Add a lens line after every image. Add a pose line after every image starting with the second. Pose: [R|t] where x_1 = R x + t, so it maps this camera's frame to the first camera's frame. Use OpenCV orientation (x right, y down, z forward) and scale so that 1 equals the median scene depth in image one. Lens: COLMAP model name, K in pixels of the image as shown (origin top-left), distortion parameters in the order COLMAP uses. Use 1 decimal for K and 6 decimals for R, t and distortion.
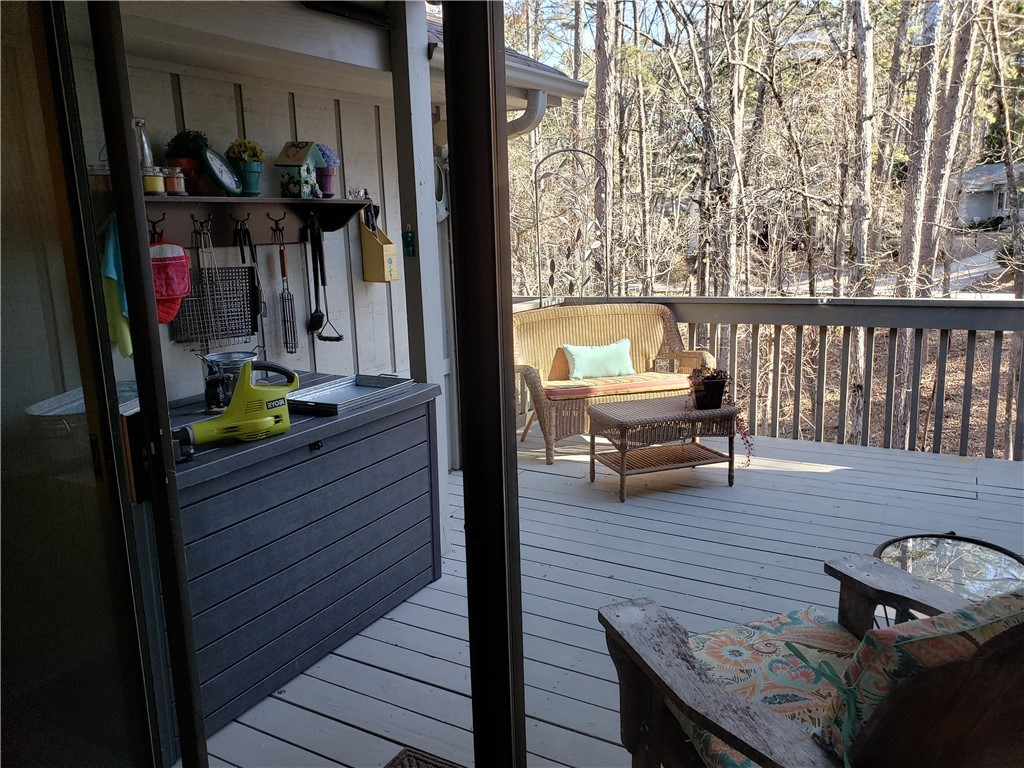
lens RADIAL K [[791.2, 0, 513.1], [0, 791.2, 370.1], [0, 0, 1]] dist [0.048162, -0.051329]
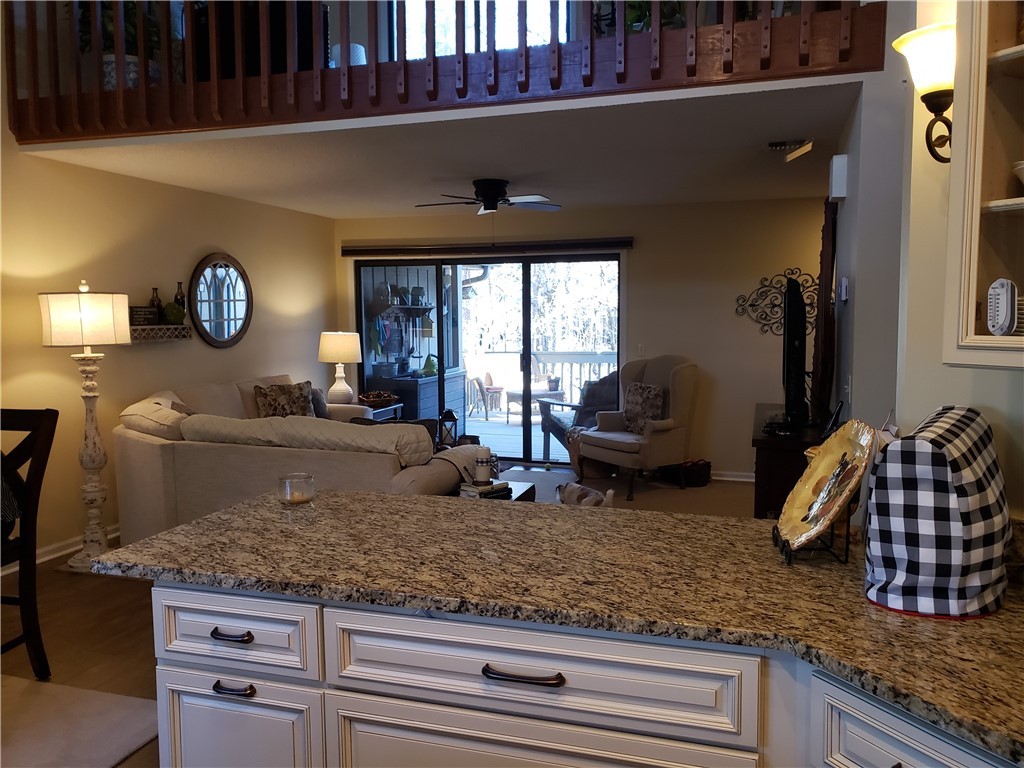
lens RADIAL K [[791.2, 0, 513.1], [0, 791.2, 370.1], [0, 0, 1]] dist [0.048162, -0.051329]
pose [[0.978380, 0.005210, 0.206752, -0.440657], [0.018527, 0.993456, -0.112707, 0.295920], [-0.205986, 0.114101, 0.971880, -1.566592]]
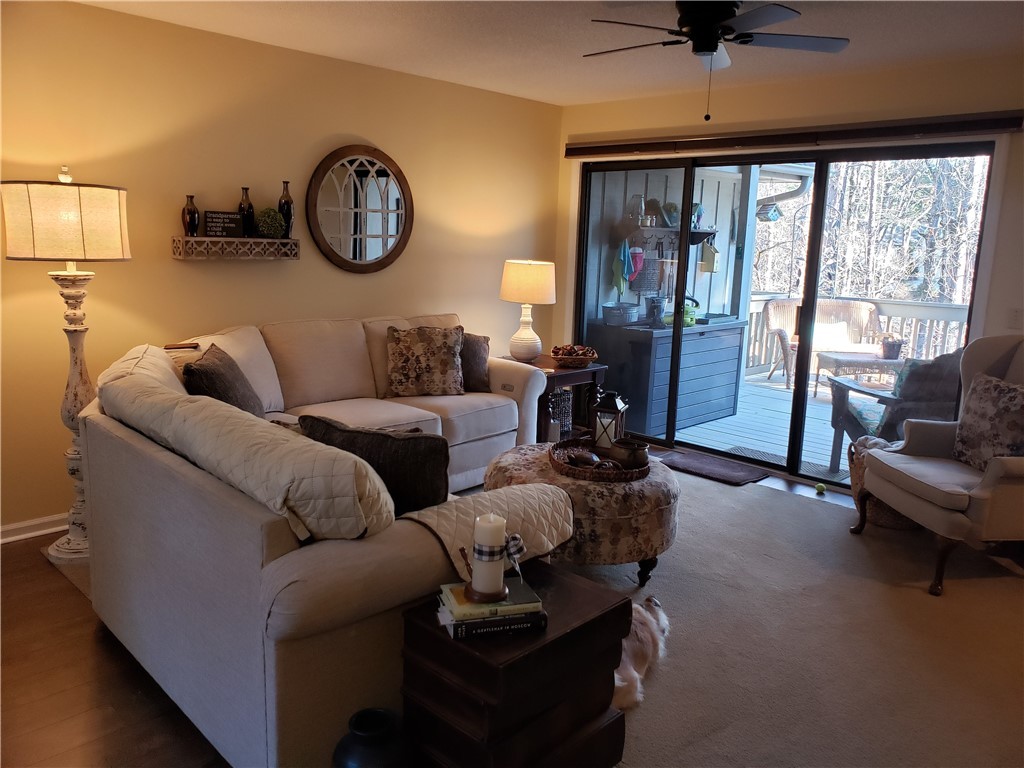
lens RADIAL K [[791.2, 0, 513.1], [0, 791.2, 370.1], [0, 0, 1]] dist [0.048162, -0.051329]
pose [[0.965368, 0.098956, -0.241395, -0.144814], [-0.103206, 0.994647, -0.004995, 0.189765], [0.239608, 0.029735, 0.970414, -1.012851]]
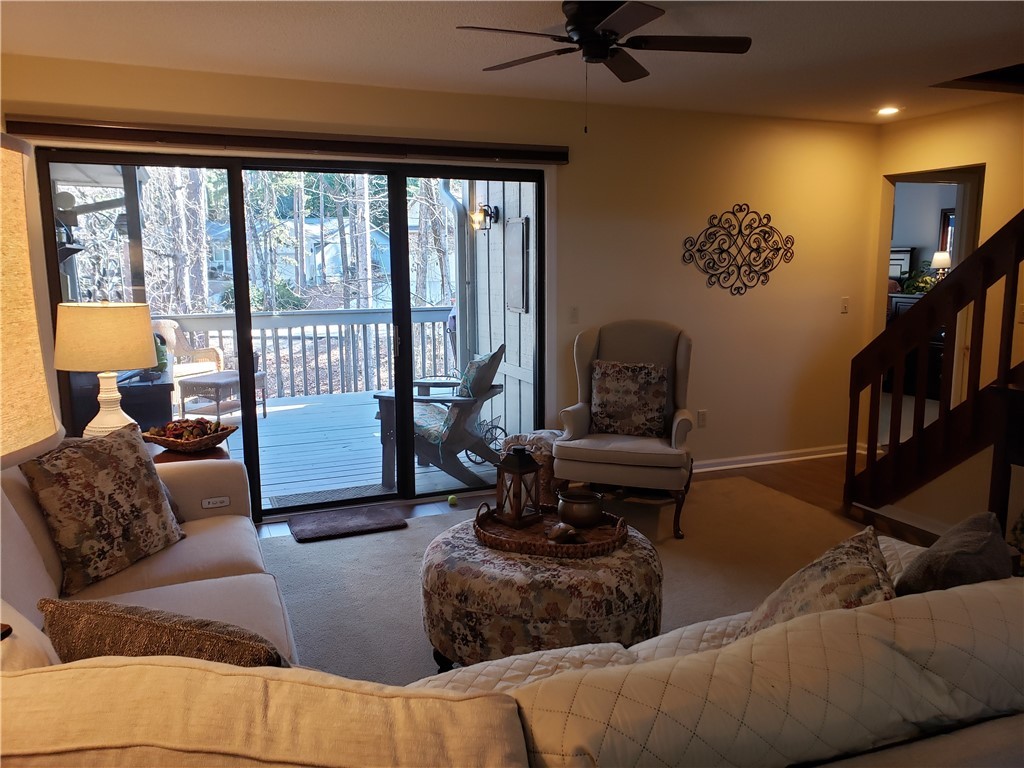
lens RADIAL K [[781.8, 0, 509.0], [0, 781.8, 375.5], [0, 0, 1]] dist [0.010362, 0.000809]
pose [[0.611643, -0.093907, 0.785541, -0.837703], [0.133007, 0.991003, 0.014906, 0.117858], [-0.779873, 0.095365, 0.618630, -0.555156]]
